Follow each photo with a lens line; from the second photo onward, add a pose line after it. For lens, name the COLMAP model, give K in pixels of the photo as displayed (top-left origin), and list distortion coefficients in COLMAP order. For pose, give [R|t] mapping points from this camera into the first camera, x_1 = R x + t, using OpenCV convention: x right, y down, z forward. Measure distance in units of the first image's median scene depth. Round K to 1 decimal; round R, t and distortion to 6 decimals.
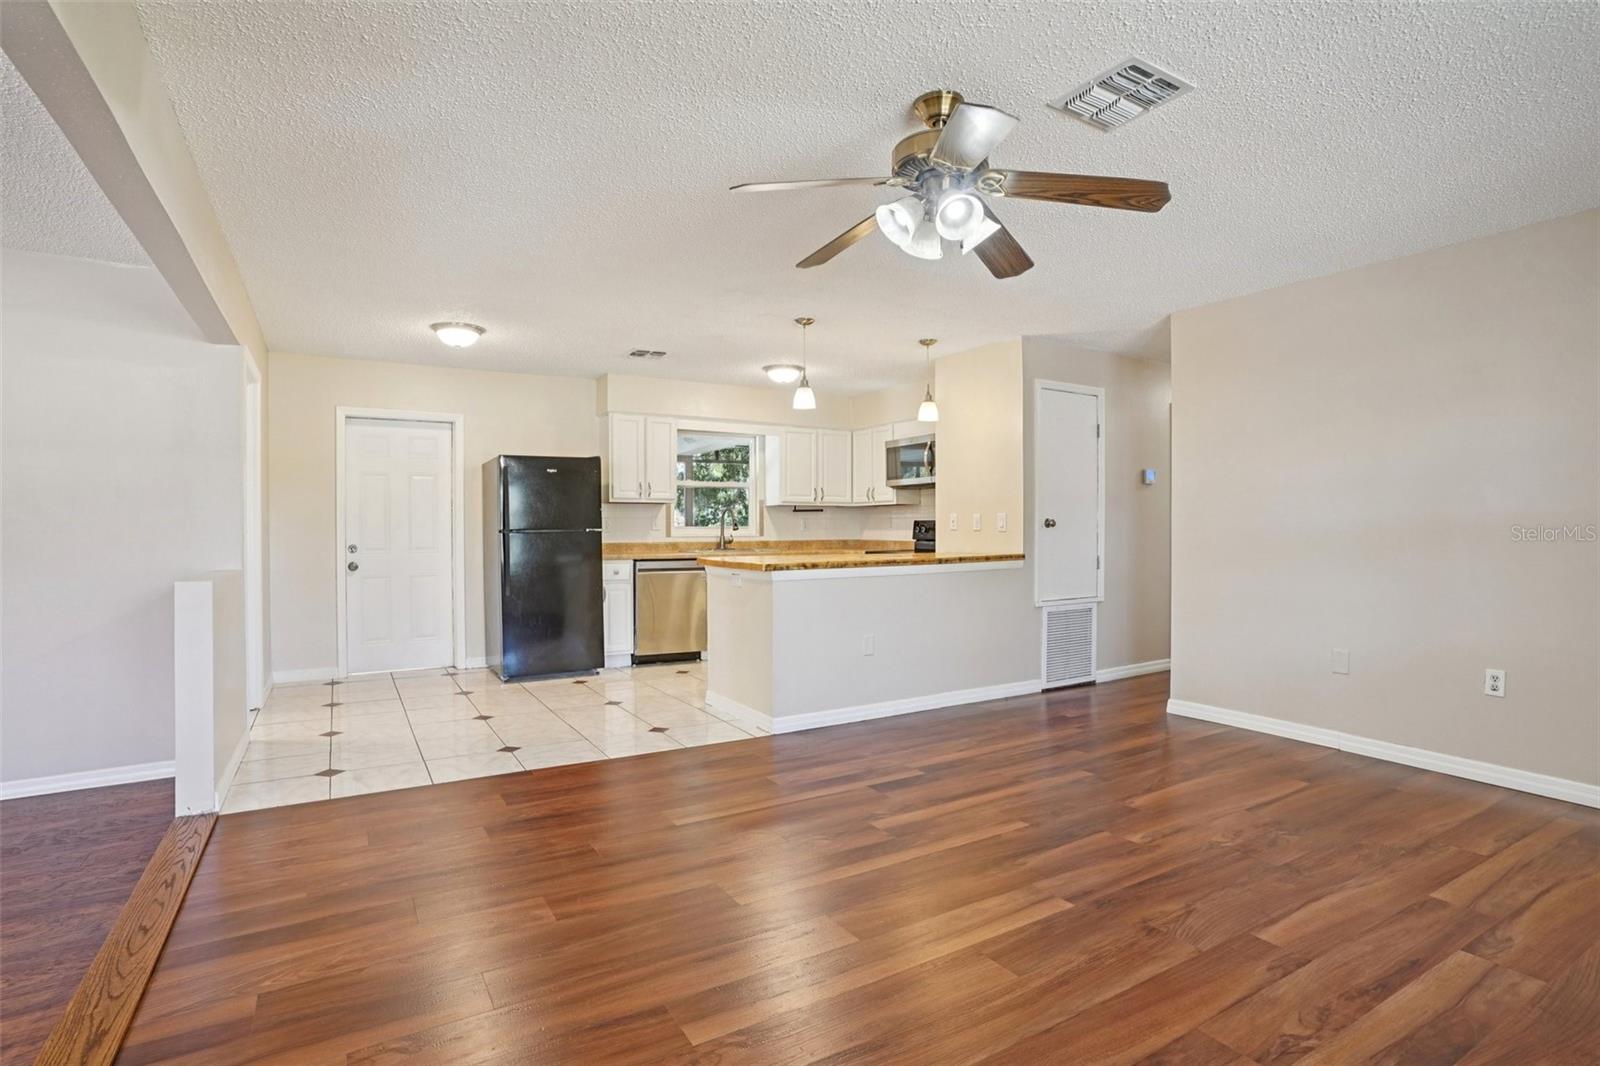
lens RADIAL K [[794.3, 0, 806.2], [0, 794.3, 532.8], [0, 0, 1]] dist [-0.069778, 0.026515]
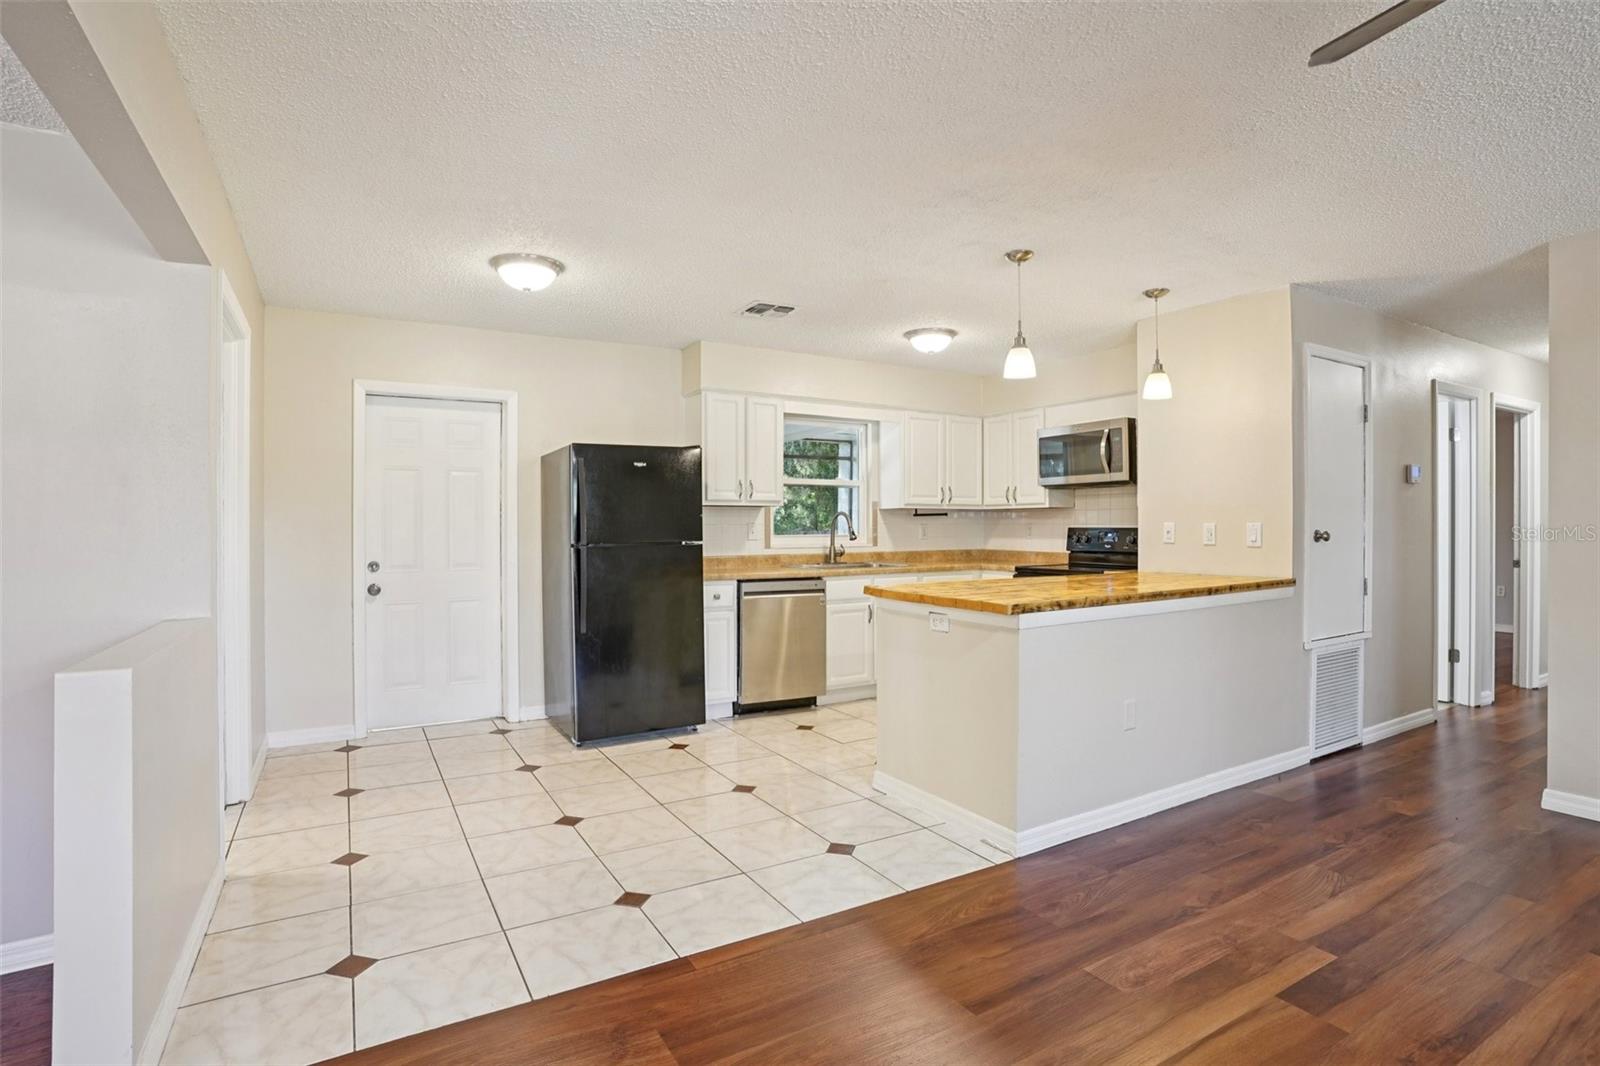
lens RADIAL K [[794.3, 0, 805.9], [0, 794.3, 521.0], [0, 0, 1]] dist [-0.069778, 0.026515]
pose [[0.999977, 0.000892, -0.006699, -0.156191], [-0.000967, 0.999936, -0.011230, -0.016099], [0.006689, 0.011236, 0.999915, 0.242008]]
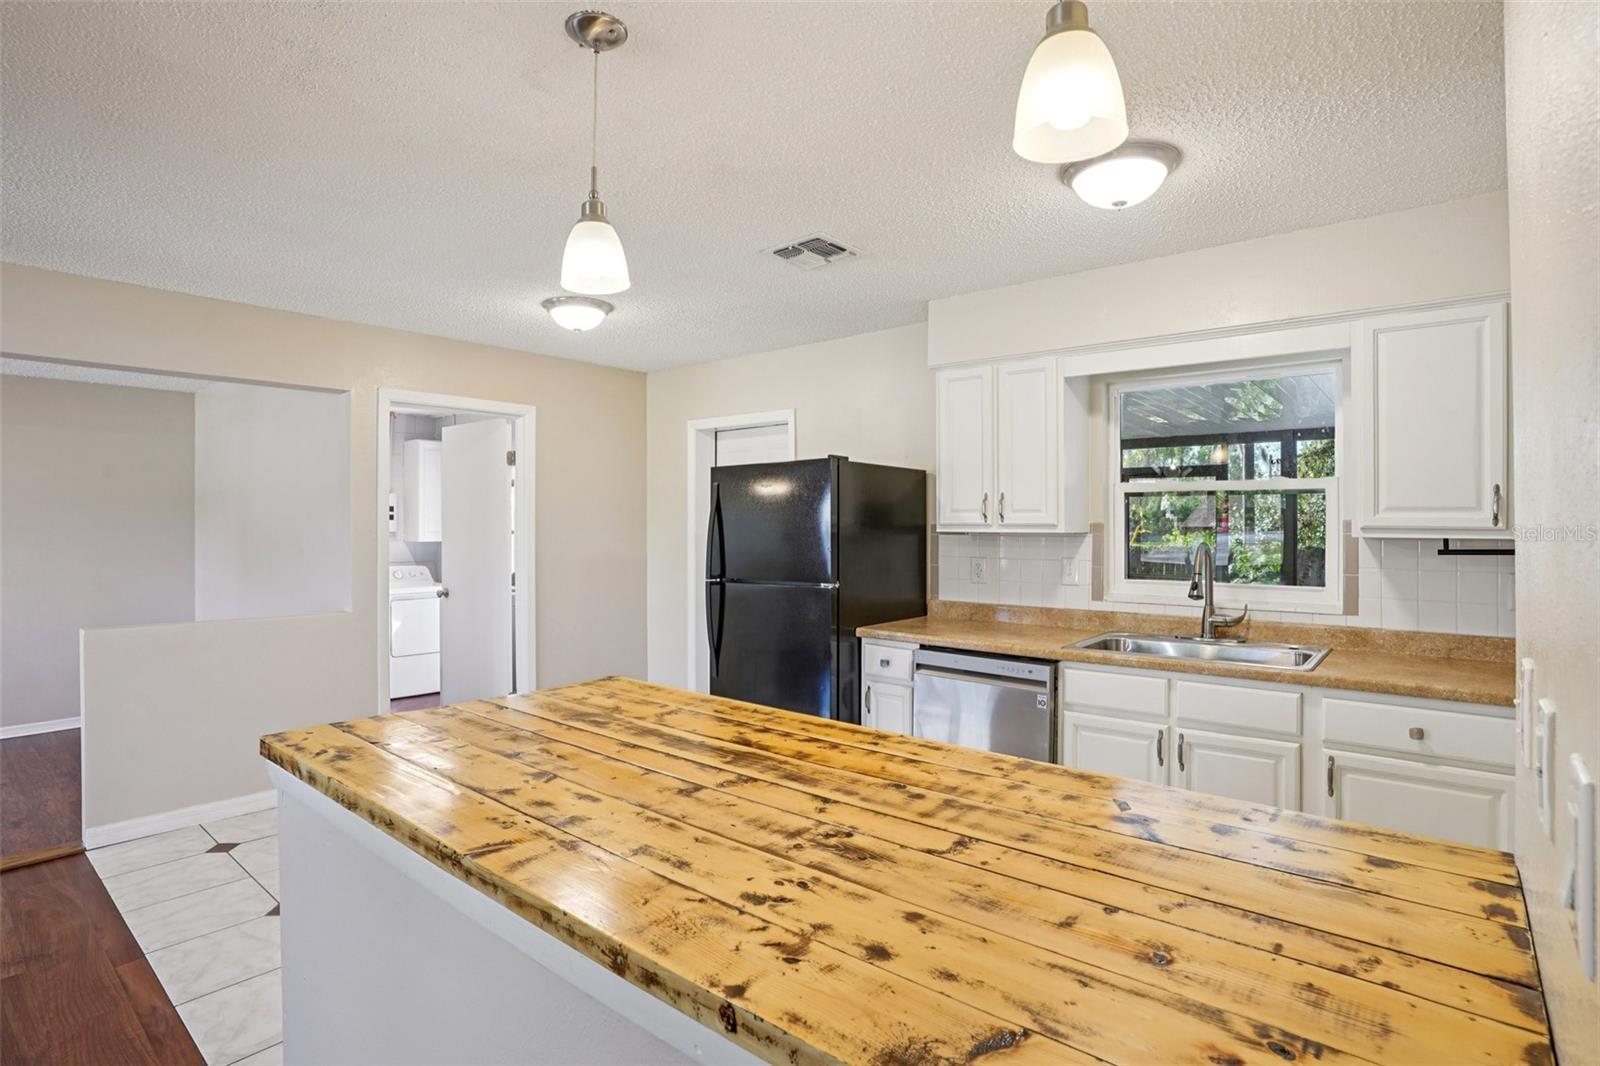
lens RADIAL K [[794.3, 0, 800.2], [0, 794.3, 523.9], [0, 0, 1]] dist [-0.069778, 0.026515]
pose [[0.314129, 0.005728, -0.949363, 0.274798], [-0.008490, 0.999959, 0.003224, -0.050063], [0.949342, 0.007047, 0.314164, 0.809327]]
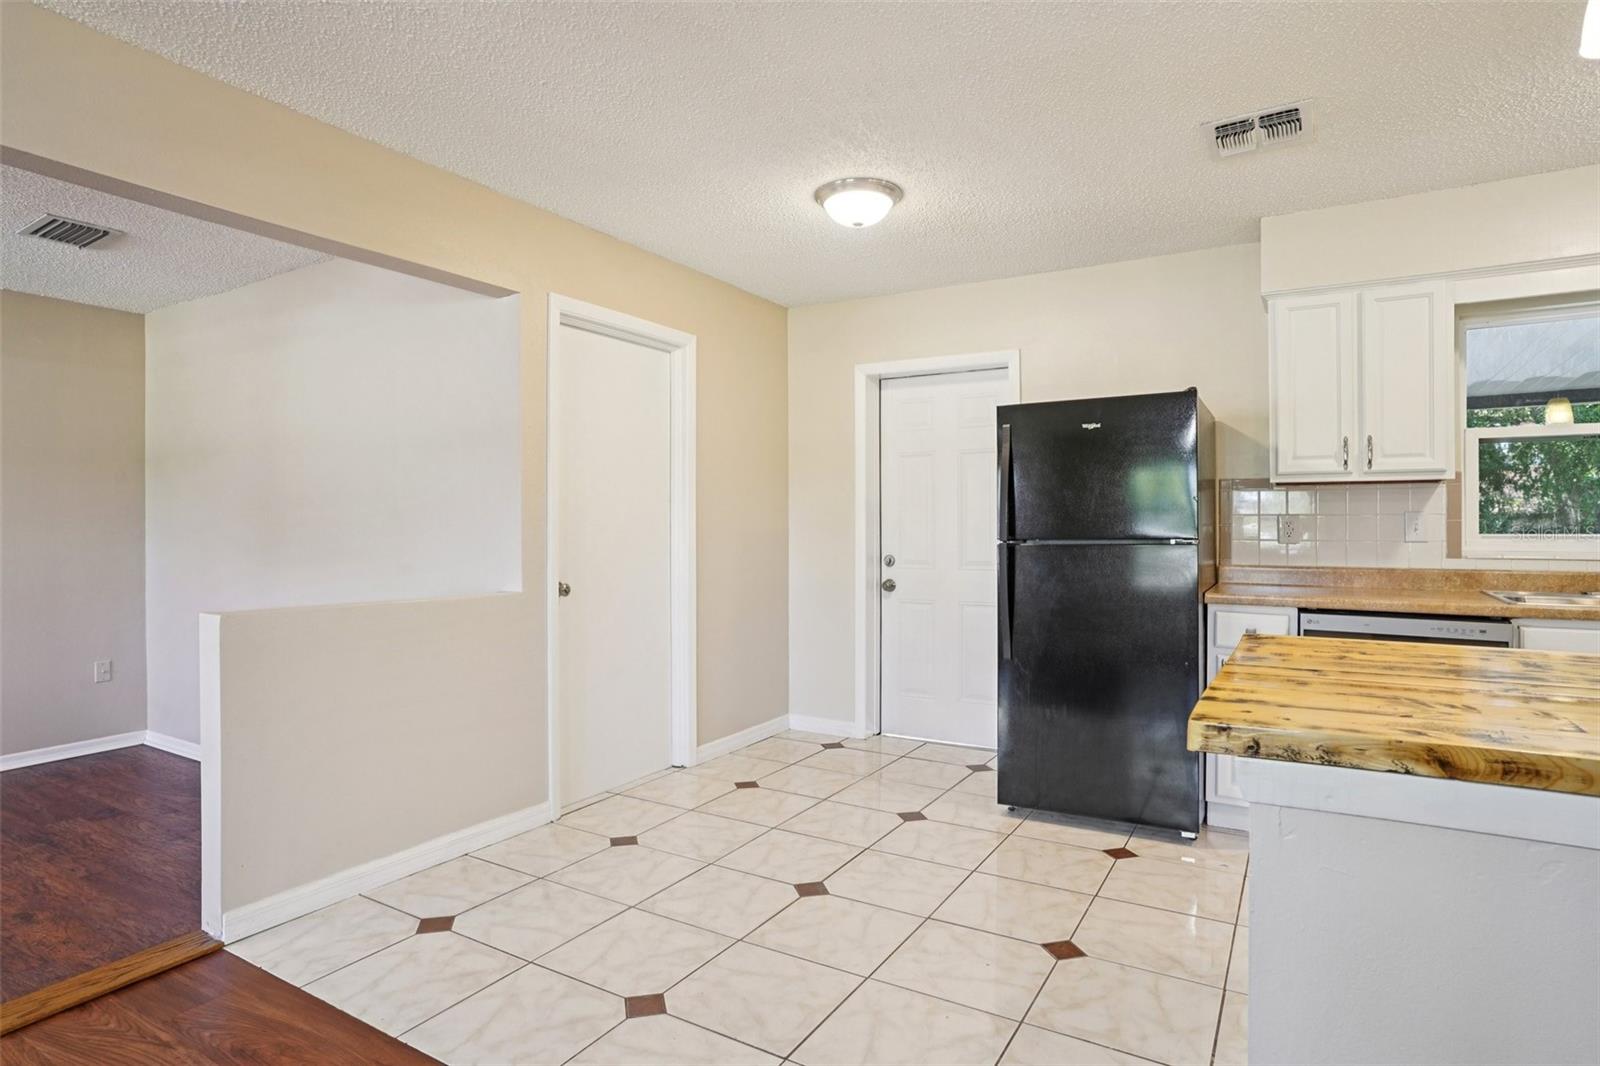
lens RADIAL K [[856.3, 0, 797.6], [0, 856.3, 520.7], [0, 0, 1]] dist [-0.041397, 0.009880]
pose [[0.466659, -0.001270, -0.884436, 0.079734], [-0.007336, 0.999959, -0.005307, -0.012036], [0.884407, 0.008965, 0.466631, 0.557207]]
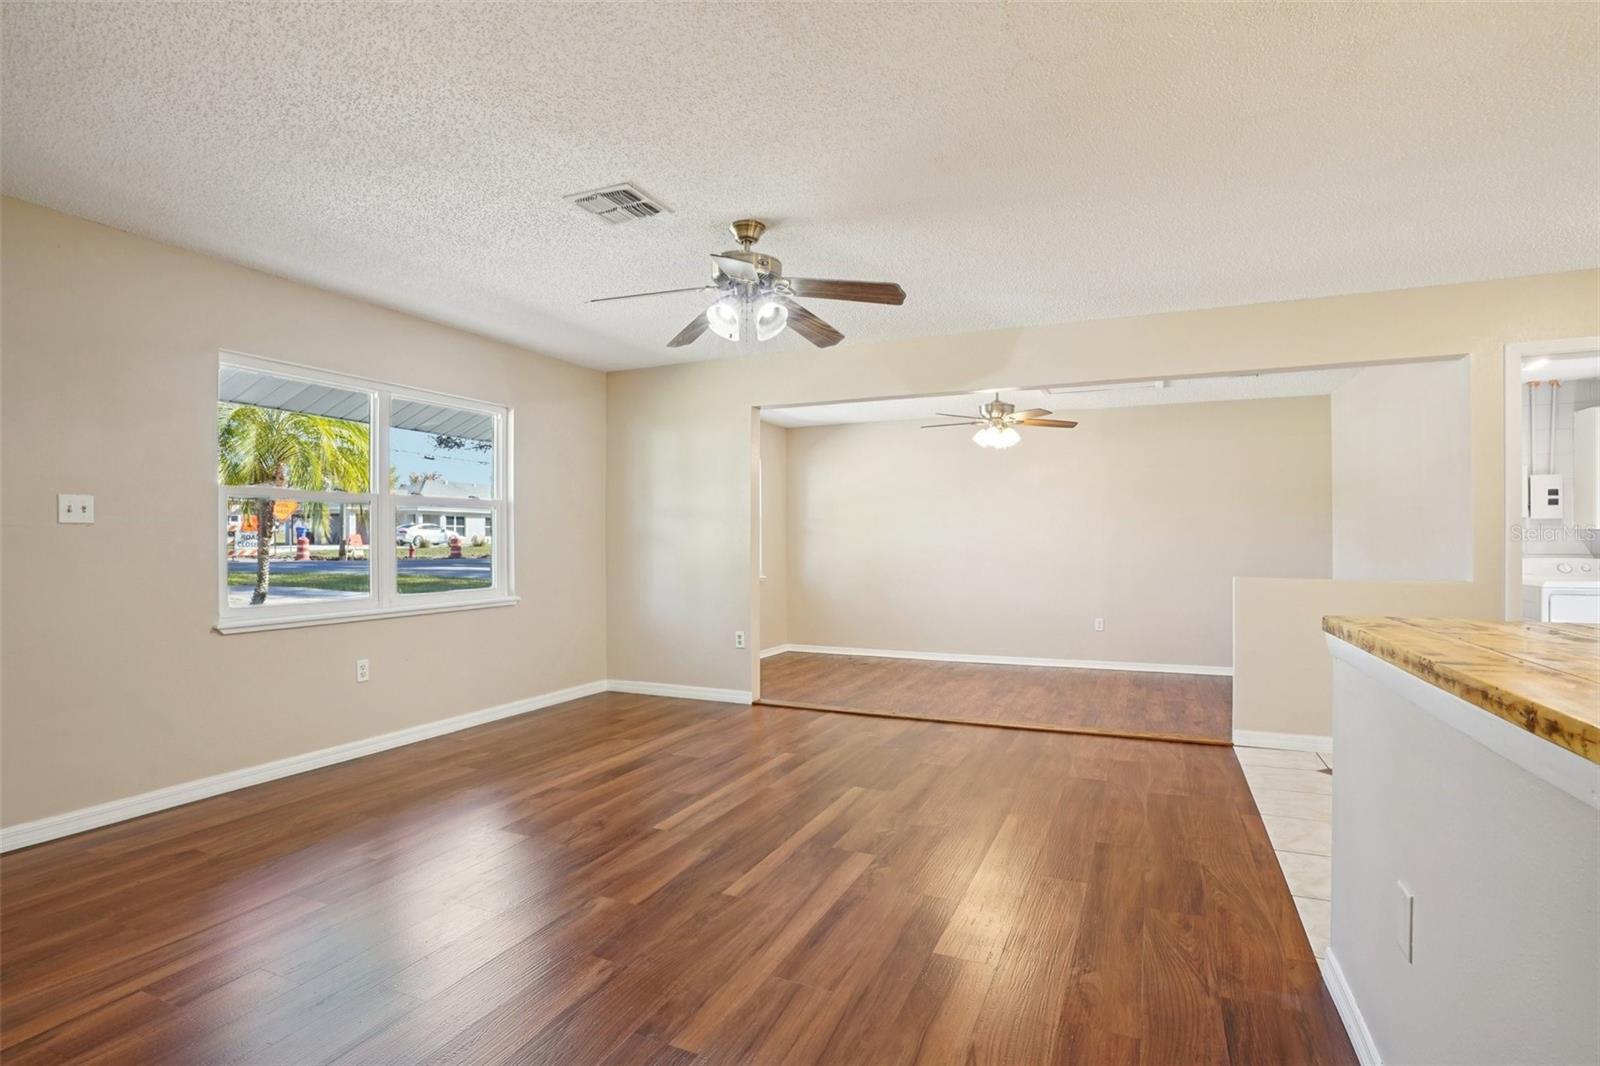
lens RADIAL K [[794.3, 0, 792.9], [0, 794.3, 545.5], [0, 0, 1]] dist [-0.069778, 0.026515]
pose [[-0.830952, 0.009593, -0.556261, 0.343436], [0.002414, 0.999904, 0.013638, -0.008352], [0.556339, 0.009990, -0.830895, 0.867608]]
